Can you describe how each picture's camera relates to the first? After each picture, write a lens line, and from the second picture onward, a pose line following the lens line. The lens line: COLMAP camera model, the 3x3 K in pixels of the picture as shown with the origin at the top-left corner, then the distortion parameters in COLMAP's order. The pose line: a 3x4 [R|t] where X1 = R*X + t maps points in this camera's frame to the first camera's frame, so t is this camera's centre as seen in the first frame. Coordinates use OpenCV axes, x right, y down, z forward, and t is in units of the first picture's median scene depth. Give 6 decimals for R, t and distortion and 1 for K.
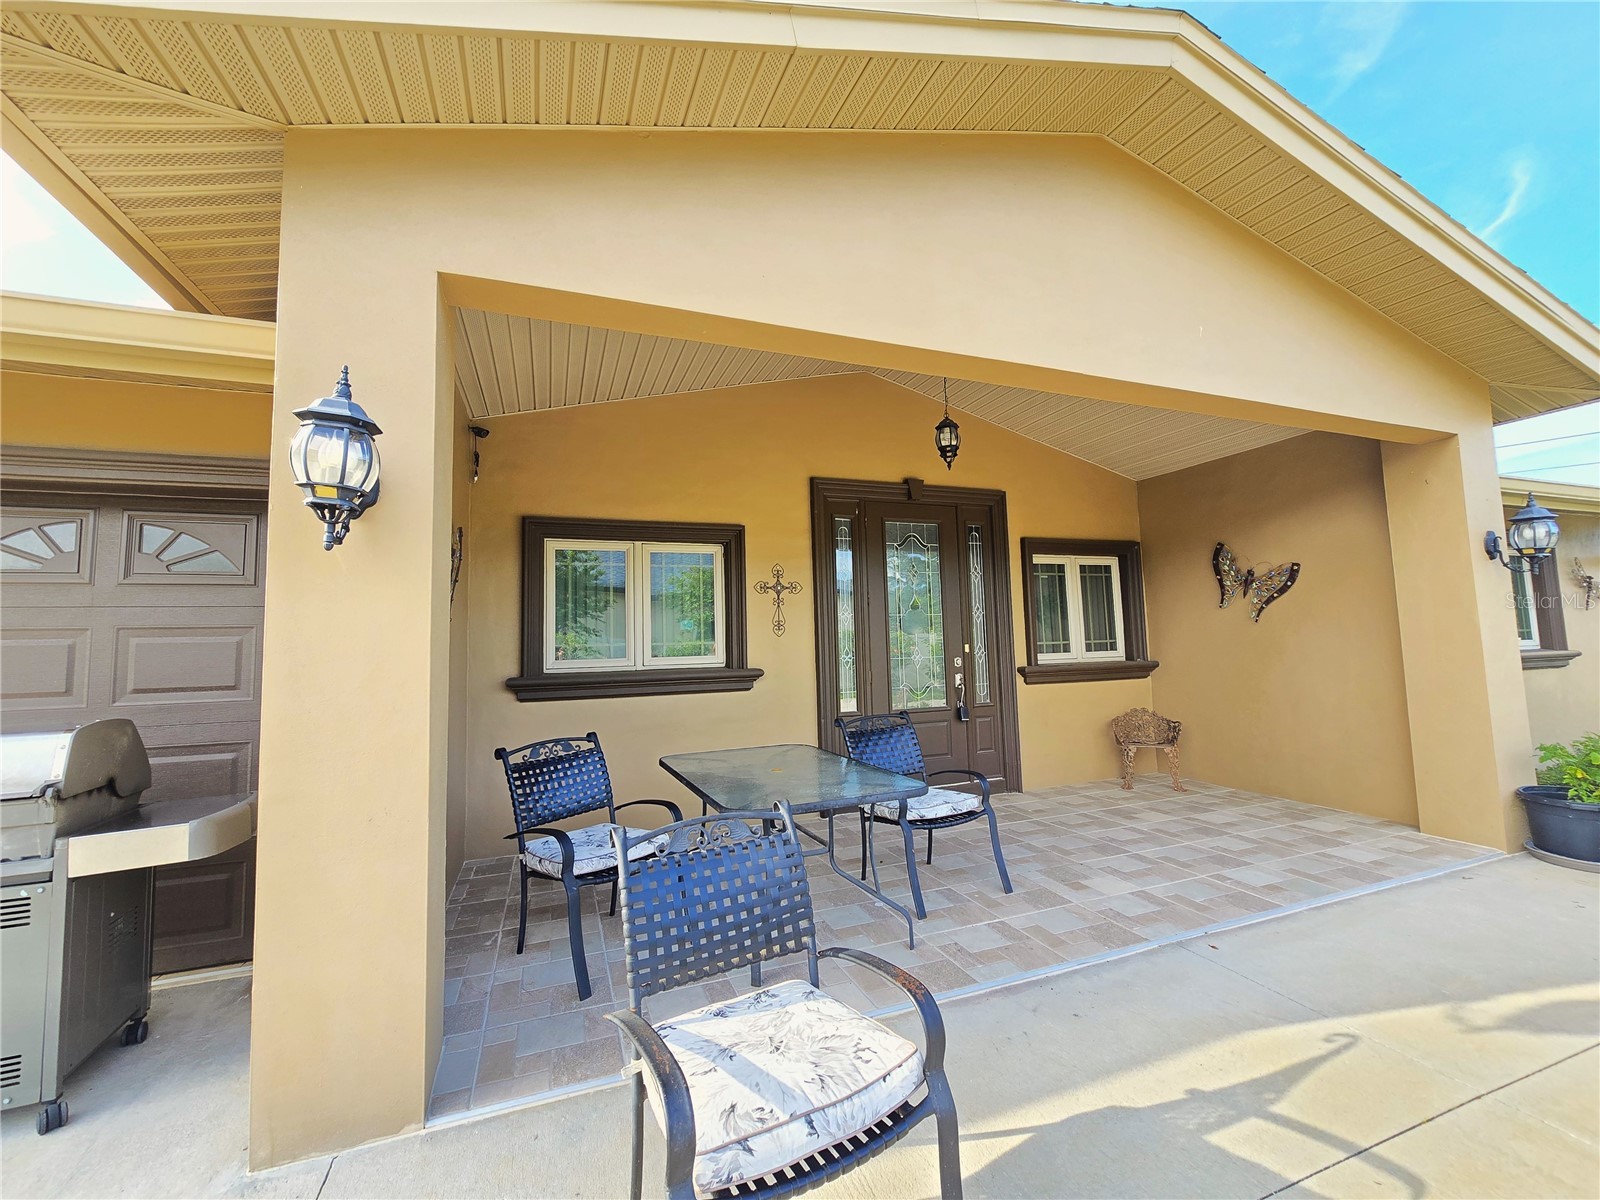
lens RADIAL K [[658.1, 0, 793.4], [0, 658.1, 578.7], [0, 0, 1]] dist [-0.011275, 0.000179]
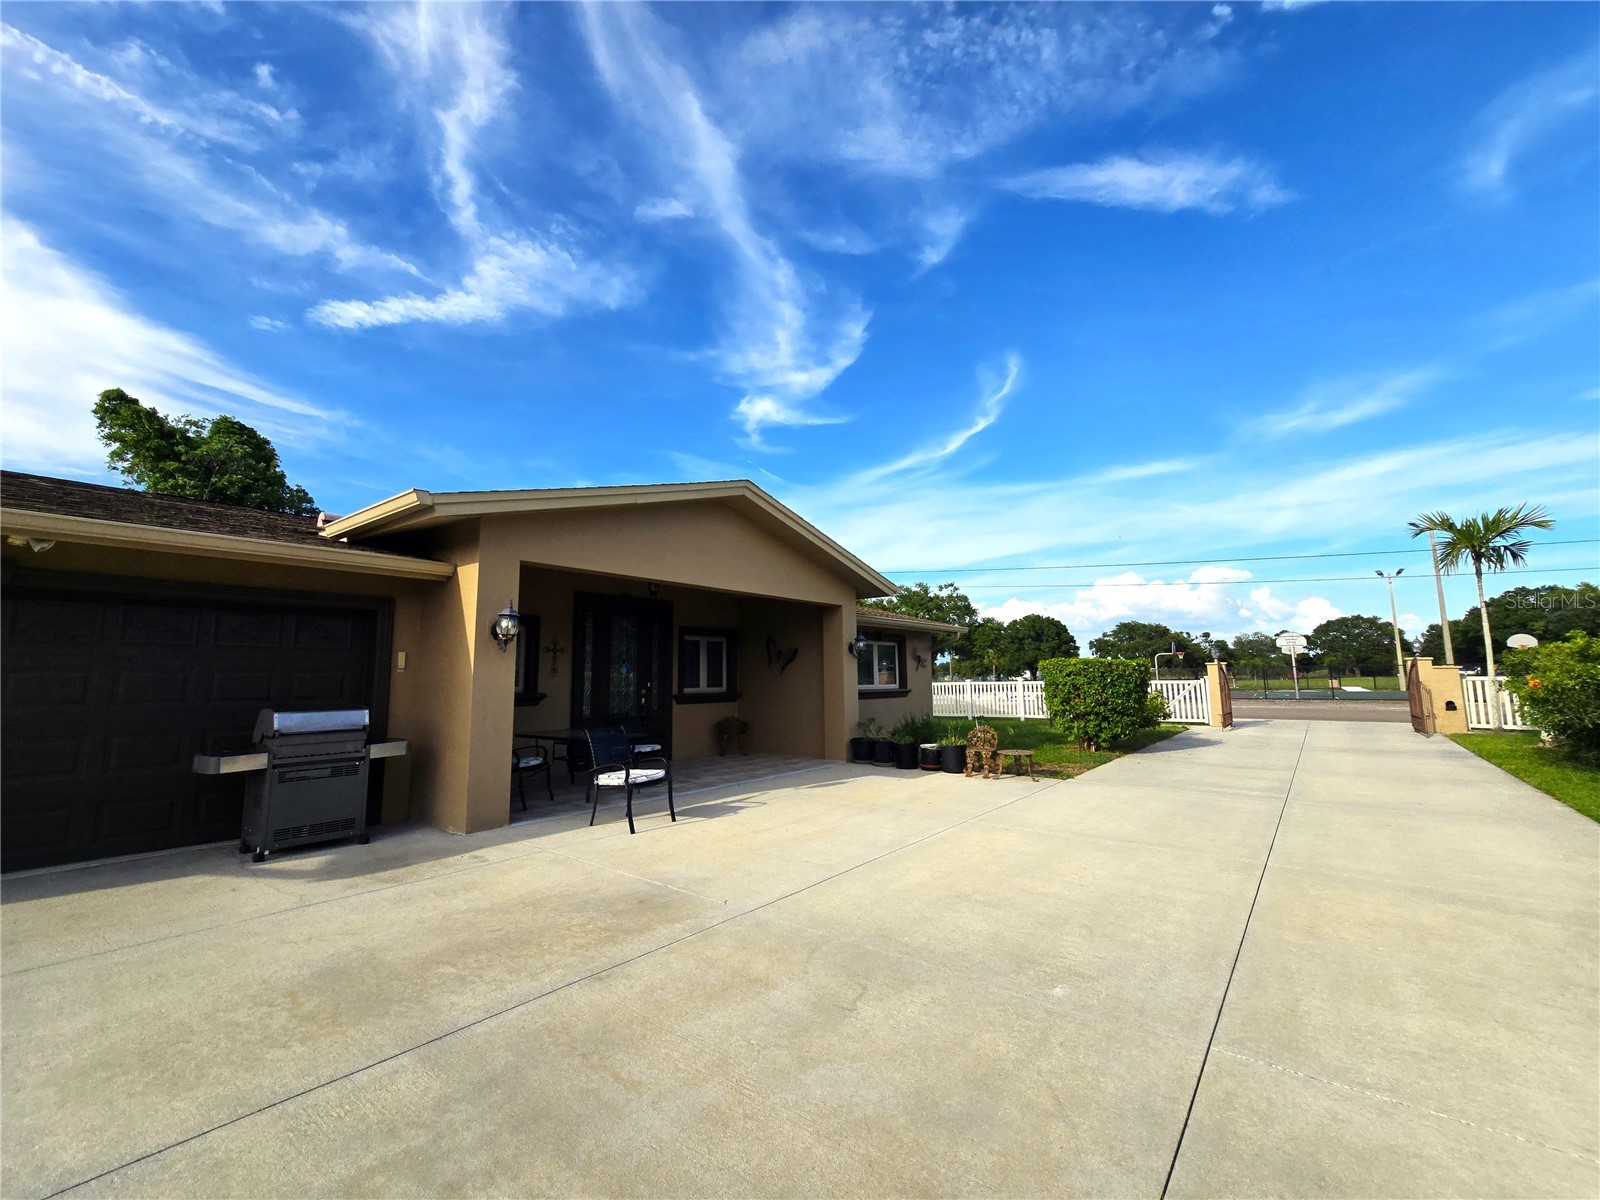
lens RADIAL K [[656.9, 0, 800.0], [0, 656.9, 600.0], [0, 0, 1]] dist [-0.028325, -0.000094]
pose [[0.854152, 0.077637, 0.514195, -0.376031], [-0.063397, 0.996963, -0.045218, -0.083797], [-0.516145, 0.006024, 0.856480, -0.896801]]
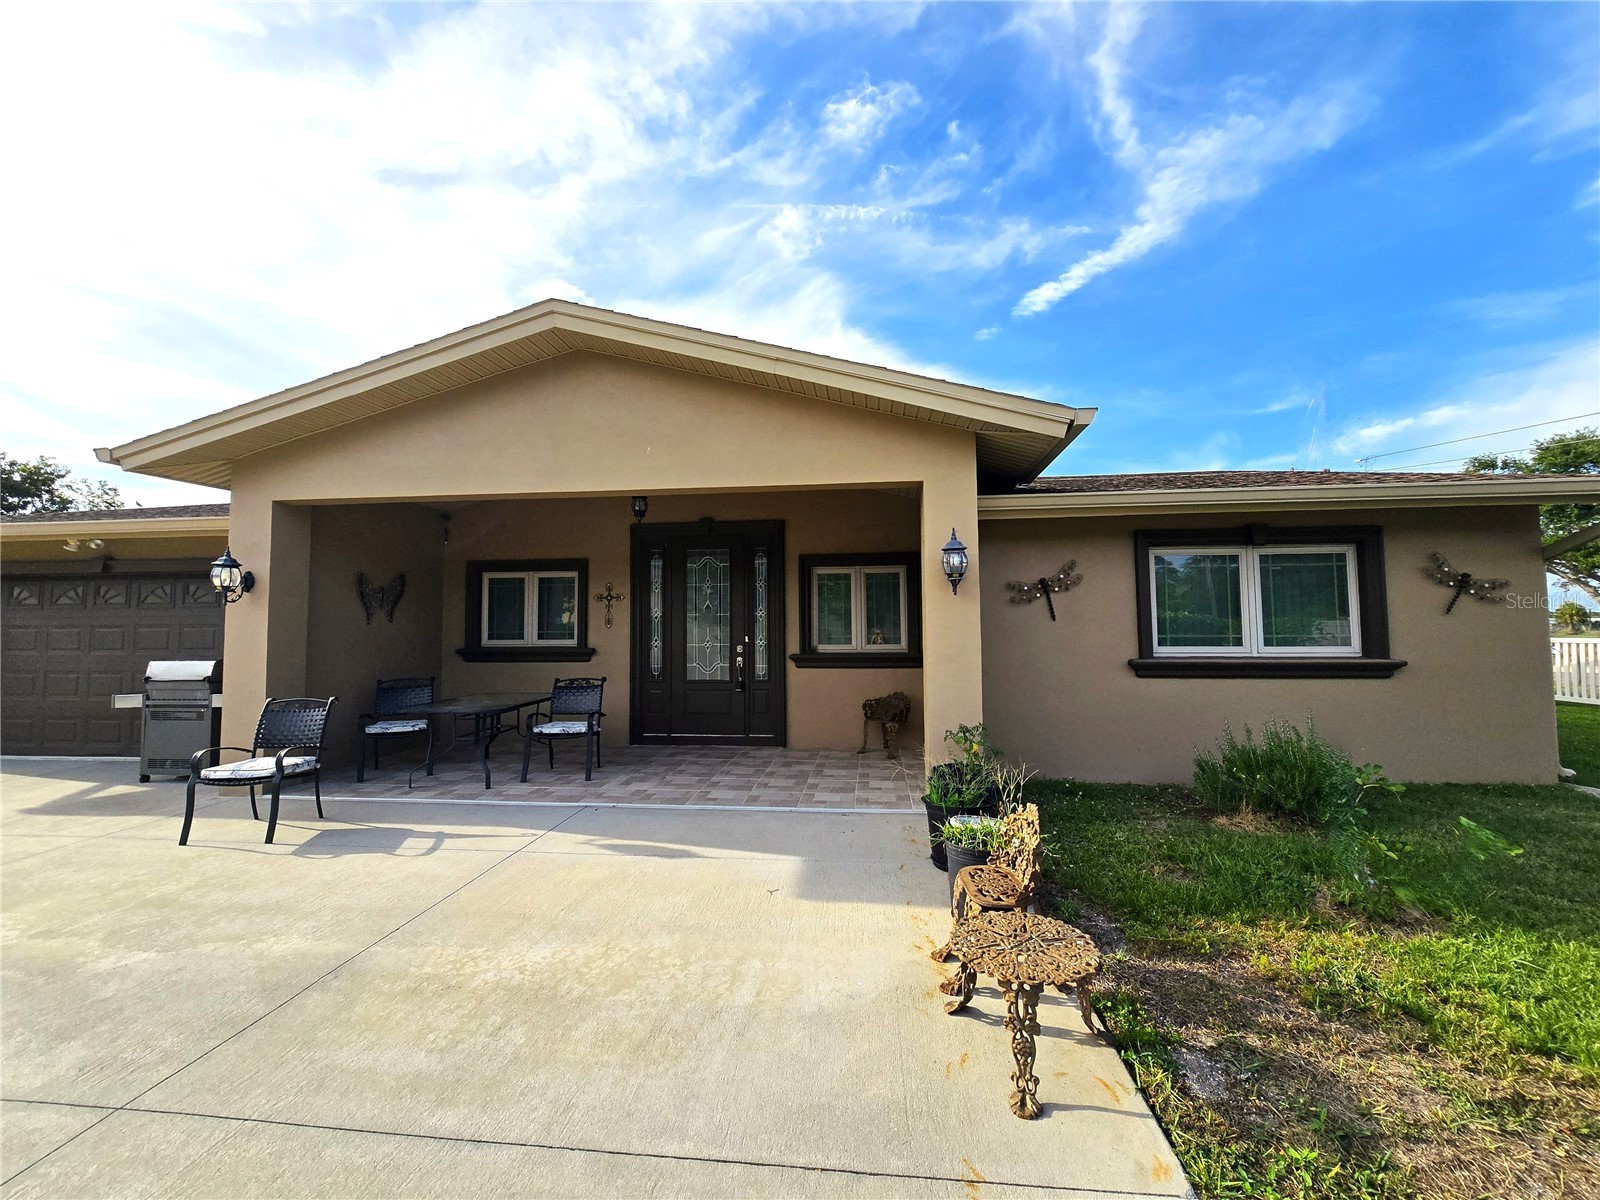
lens RADIAL K [[664.5, 0, 802.9], [0, 664.5, 566.0], [0, 0, 1]] dist [0.000540, 0.000106]
pose [[0.889519, -0.025850, -0.456167, 1.067792], [0.030056, 0.999546, 0.001966, -0.048144], [0.455909, -0.015459, 0.889892, -0.189406]]
